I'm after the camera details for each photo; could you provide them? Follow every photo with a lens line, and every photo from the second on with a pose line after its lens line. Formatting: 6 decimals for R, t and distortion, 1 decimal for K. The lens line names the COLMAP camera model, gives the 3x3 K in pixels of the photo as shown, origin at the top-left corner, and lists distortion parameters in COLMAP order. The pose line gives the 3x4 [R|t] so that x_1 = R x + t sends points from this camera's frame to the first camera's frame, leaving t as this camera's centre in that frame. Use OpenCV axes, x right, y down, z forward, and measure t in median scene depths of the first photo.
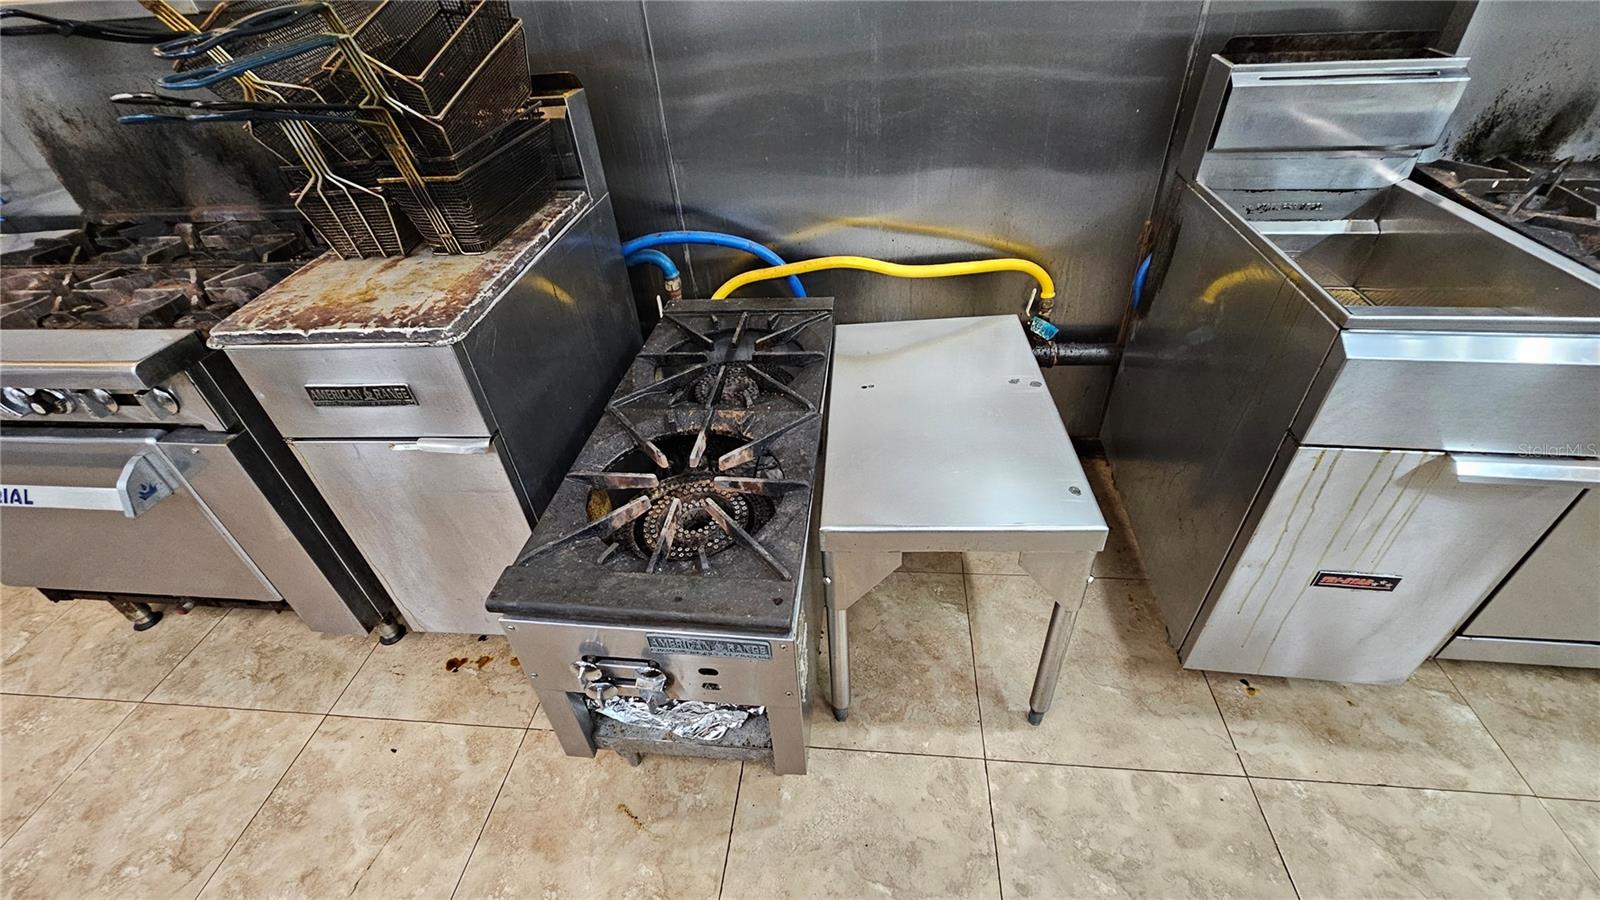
lens RADIAL K [[658.5, 0, 797.9], [0, 658.5, 441.3], [0, 0, 1]] dist [-0.002273, 0.002345]
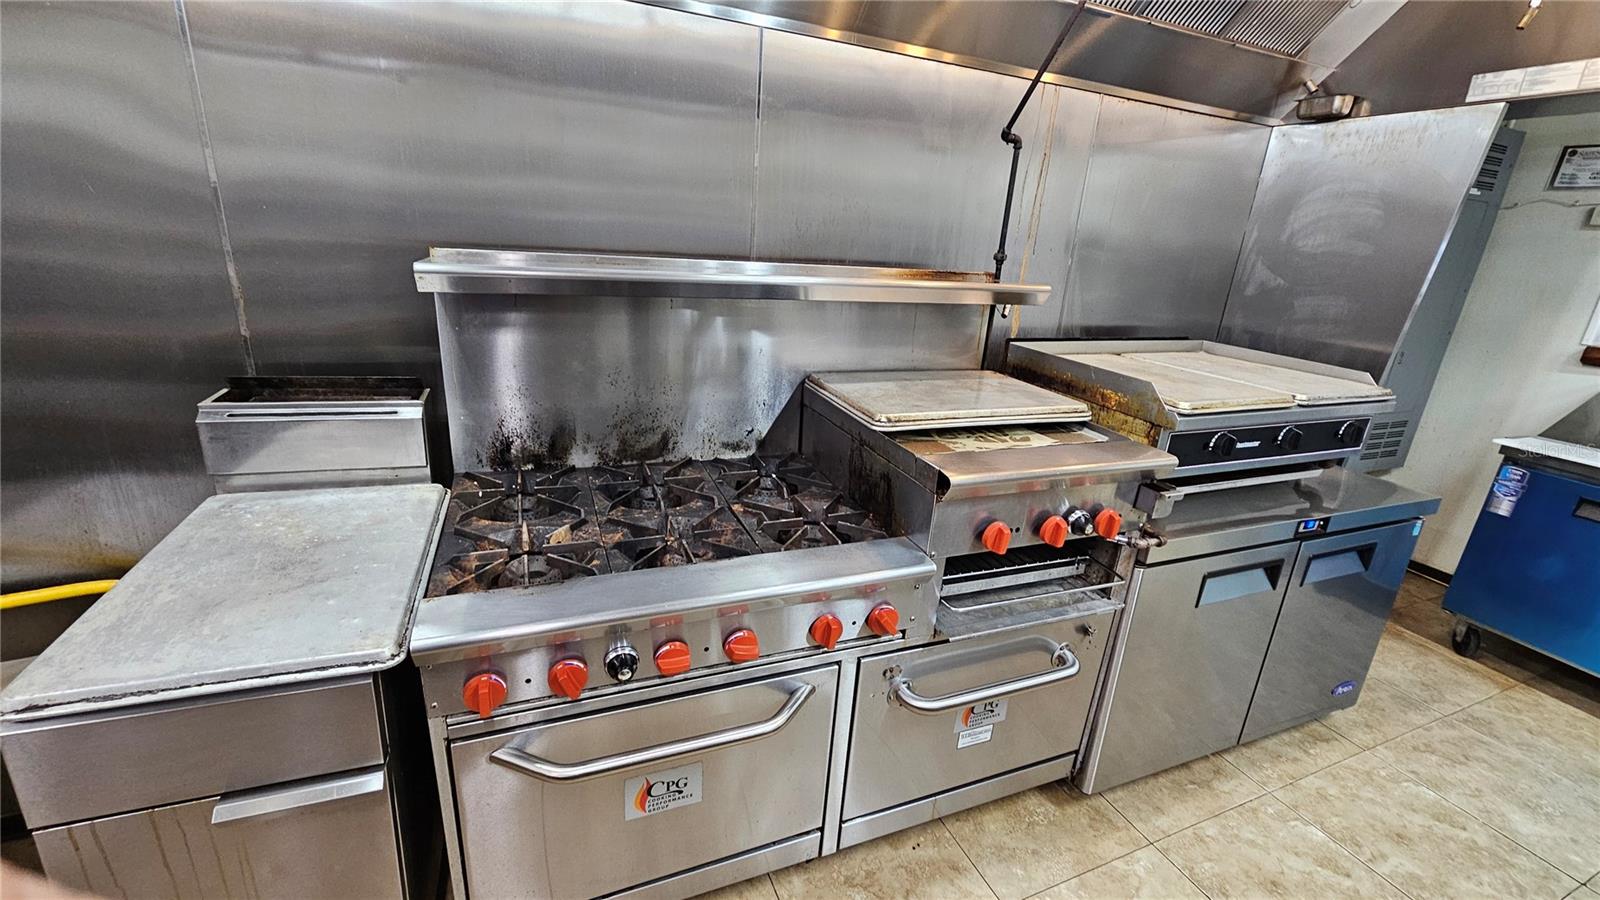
lens RADIAL K [[658.5, 0, 791.8], [0, 658.5, 450.7], [0, 0, 1]] dist [-0.002273, 0.002345]
pose [[0.869027, -0.036874, 0.493388, 0.902403], [0.203447, 0.935642, -0.288415, 0.003245], [-0.451000, 0.351019, 0.820600, -0.265785]]
